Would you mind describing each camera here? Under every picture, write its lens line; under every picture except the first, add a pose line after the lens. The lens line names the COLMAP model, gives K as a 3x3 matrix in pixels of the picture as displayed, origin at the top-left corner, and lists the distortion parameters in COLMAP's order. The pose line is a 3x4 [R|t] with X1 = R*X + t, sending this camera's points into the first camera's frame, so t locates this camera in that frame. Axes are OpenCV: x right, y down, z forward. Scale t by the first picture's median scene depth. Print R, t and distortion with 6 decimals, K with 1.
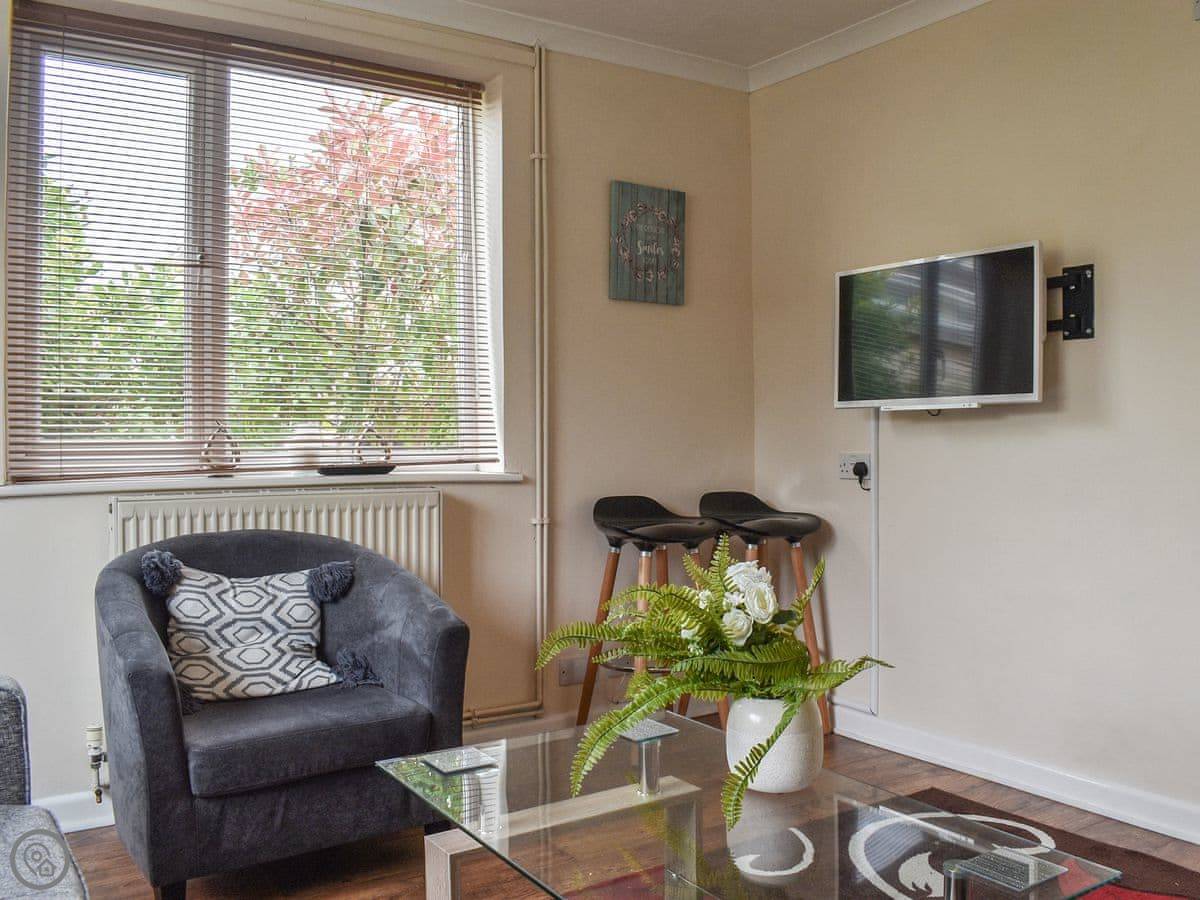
lens RADIAL K [[1091.5, 0, 621.2], [0, 1091.5, 445.9], [0, 0, 1]] dist [-0.067247, 0.010947]
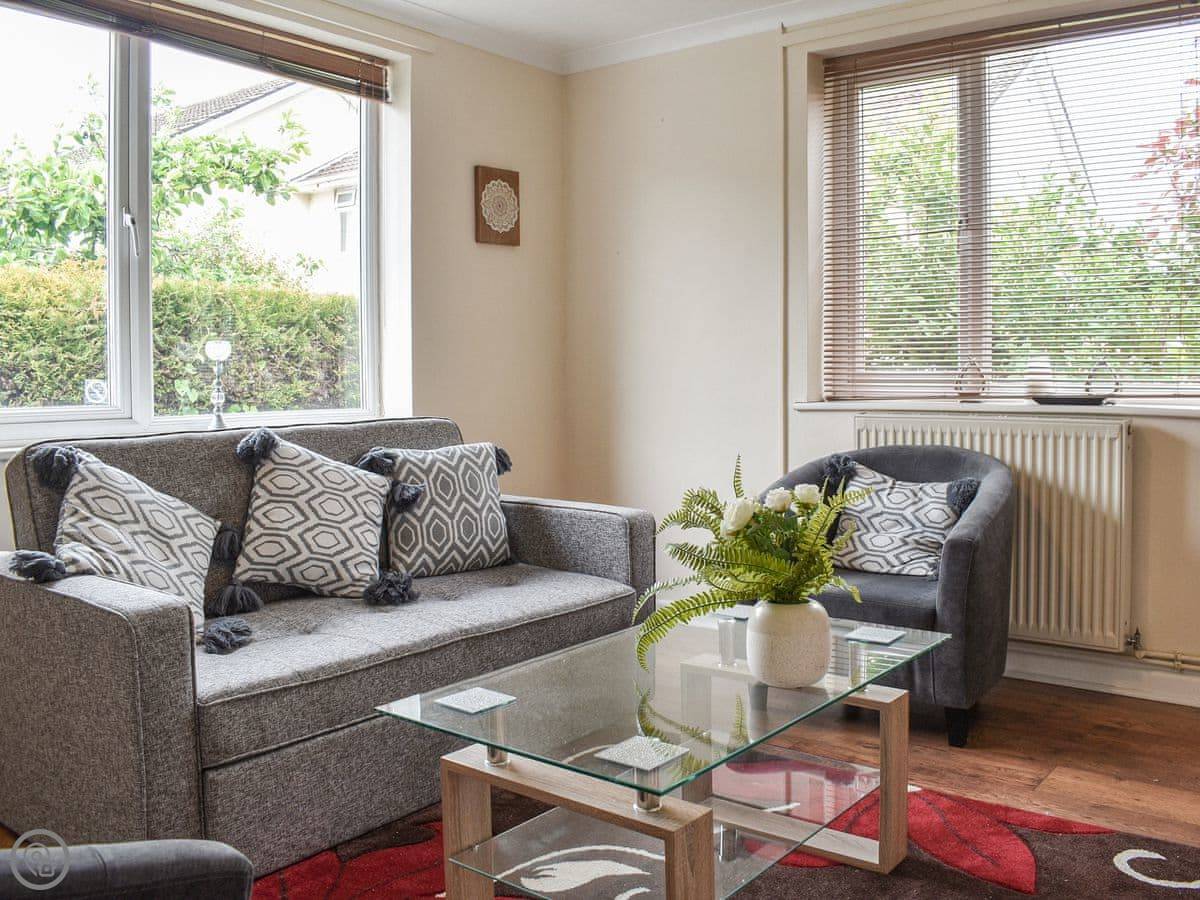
lens RADIAL K [[1091.5, 0, 621.2], [0, 1091.5, 445.9], [0, 0, 1]] dist [-0.067247, 0.010947]
pose [[0.313372, 0.070824, -0.946986, 0.740116], [-0.006523, 0.997352, 0.072432, -0.008726], [0.949608, -0.016521, 0.313004, 0.294276]]
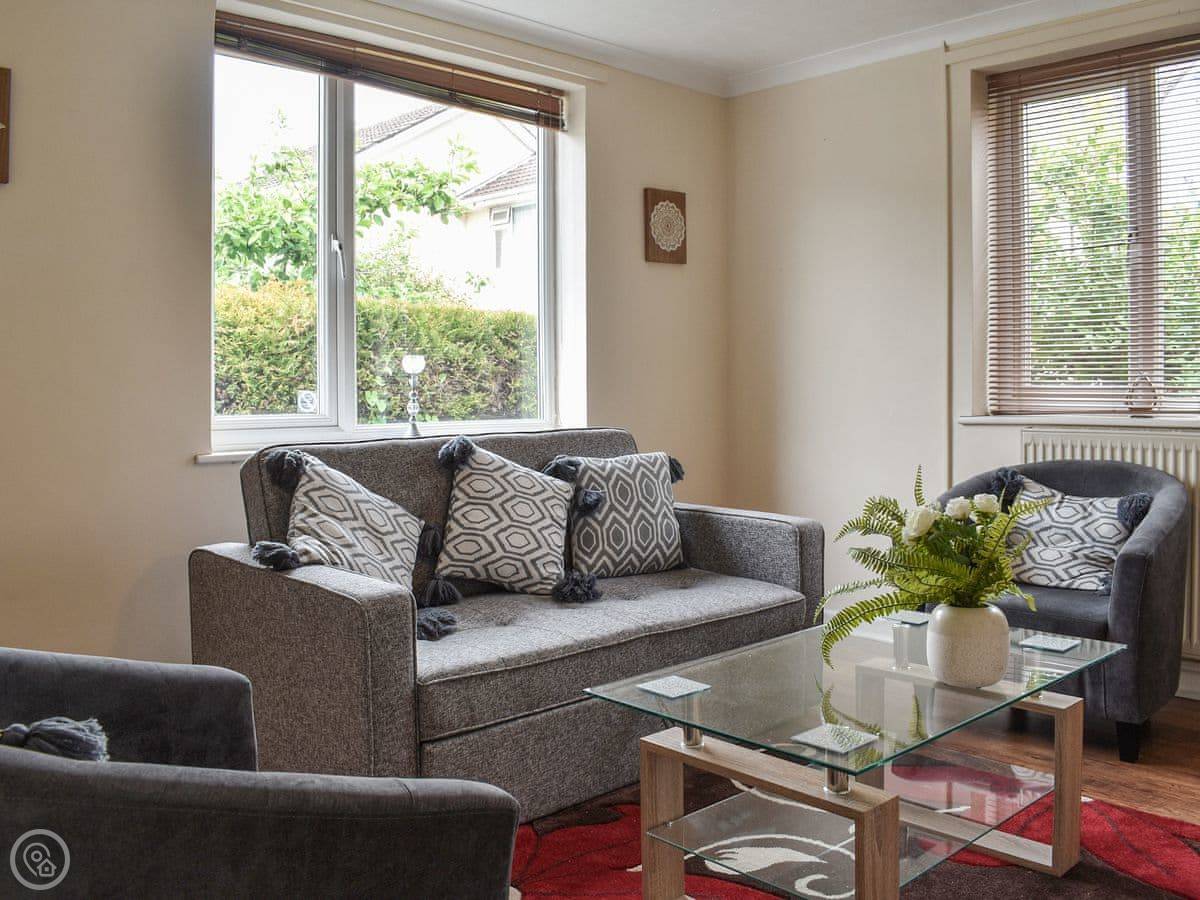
lens RADIAL K [[1088.6, 0, 599.1], [0, 1088.6, 430.7], [0, 0, 1]] dist [-0.075651, 0.015421]
pose [[0.165712, 0.048754, -0.984968, 0.784613], [-0.008278, 0.998811, 0.048047, -0.009328], [0.986139, 0.000192, 0.165918, 0.249731]]
